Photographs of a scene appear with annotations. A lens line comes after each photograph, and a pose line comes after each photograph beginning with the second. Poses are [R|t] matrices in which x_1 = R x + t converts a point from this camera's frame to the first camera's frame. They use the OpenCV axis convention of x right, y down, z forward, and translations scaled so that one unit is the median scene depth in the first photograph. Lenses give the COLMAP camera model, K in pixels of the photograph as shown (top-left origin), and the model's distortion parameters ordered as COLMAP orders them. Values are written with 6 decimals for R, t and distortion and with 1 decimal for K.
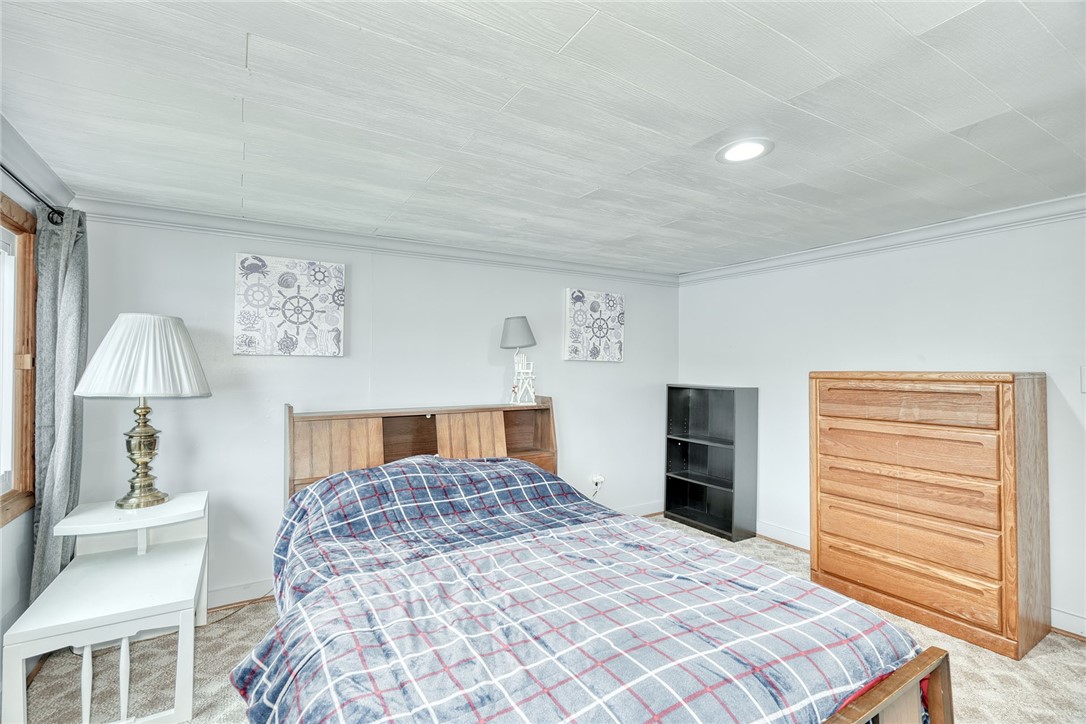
lens RADIAL K [[501.5, 0, 546.8], [0, 501.5, 394.7], [0, 0, 1]] dist [0.038316, 0.000107]
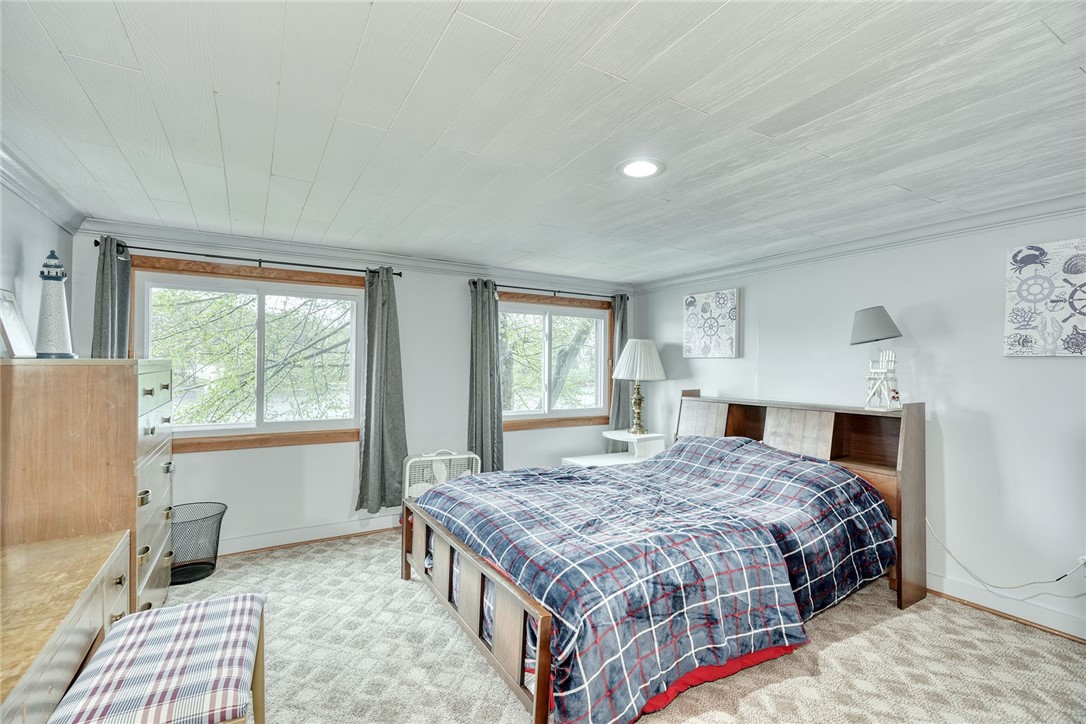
lens RADIAL K [[491.3, 0, 543.0], [0, 491.3, 362.0], [0, 0, 1]] dist [-0.002804, 0.000608]
pose [[-0.022750, -0.007251, -0.999715, 0.824653], [-0.065583, 0.997831, -0.005745, -0.020146], [0.997588, 0.065434, -0.023176, 0.475708]]
